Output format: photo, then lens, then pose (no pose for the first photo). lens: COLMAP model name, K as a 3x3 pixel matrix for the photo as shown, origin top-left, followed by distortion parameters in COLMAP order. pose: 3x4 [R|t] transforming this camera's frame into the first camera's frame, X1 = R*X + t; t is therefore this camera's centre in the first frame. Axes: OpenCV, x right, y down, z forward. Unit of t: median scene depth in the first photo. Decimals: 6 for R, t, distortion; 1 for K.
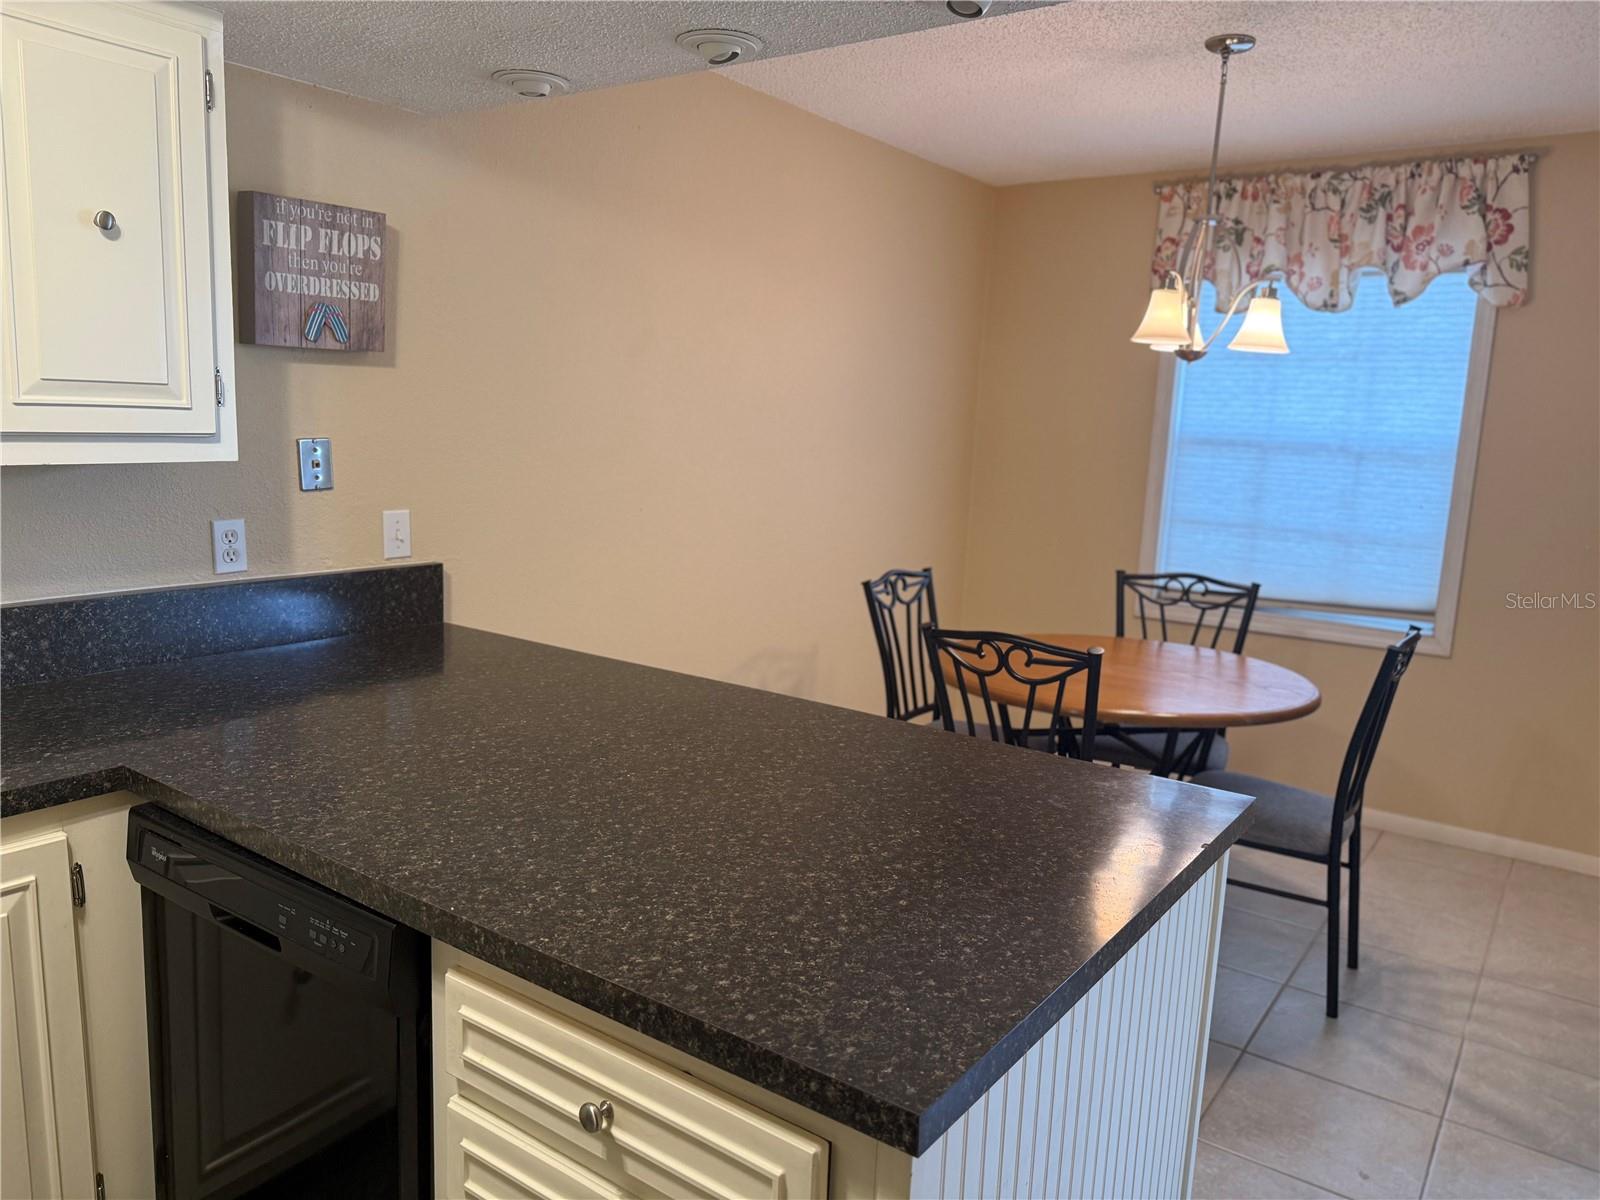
lens RADIAL K [[1120.8, 0, 791.8], [0, 1120.8, 599.6], [0, 0, 1]] dist [0.008394, -0.026940]
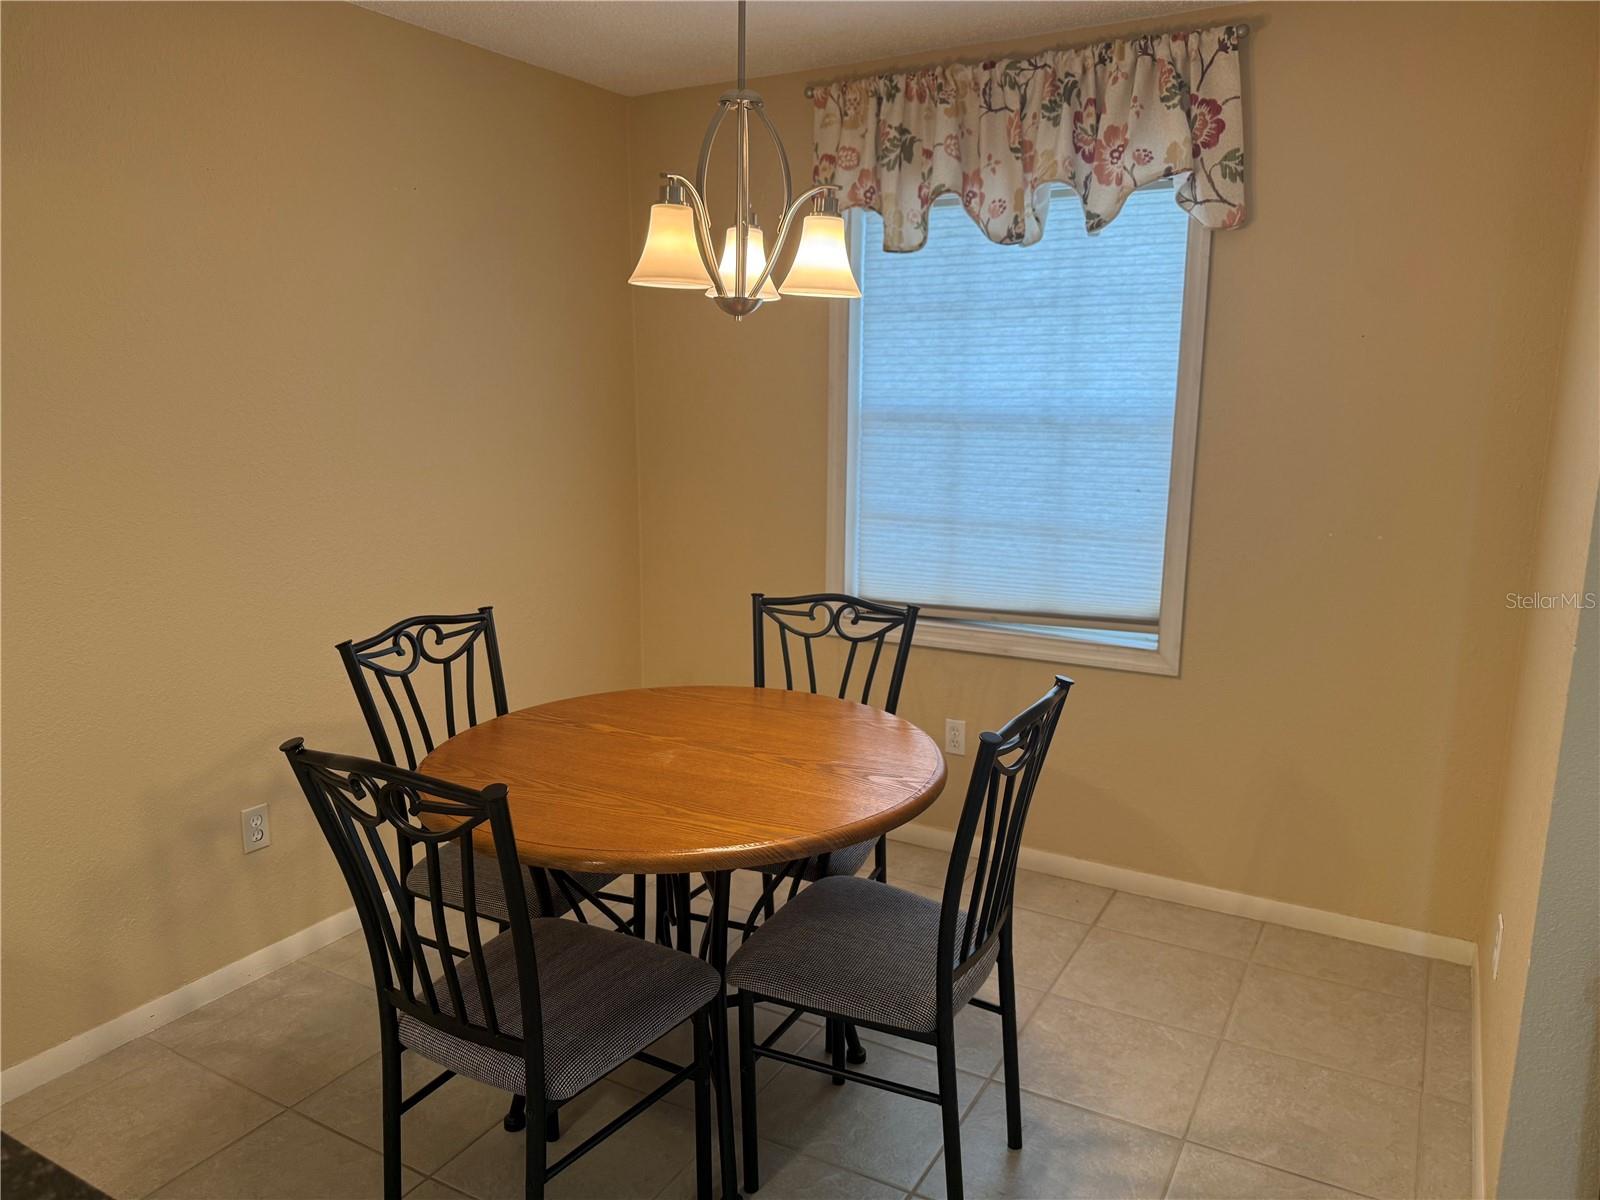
lens RADIAL K [[1120.8, 0, 807.5], [0, 1120.8, 612.9], [0, 0, 1]] dist [0.008394, -0.026940]
pose [[0.992238, -0.058730, 0.109615, 0.239523], [0.054500, 0.997664, 0.041191, -0.041828], [-0.111778, -0.034898, 0.993120, 0.237291]]
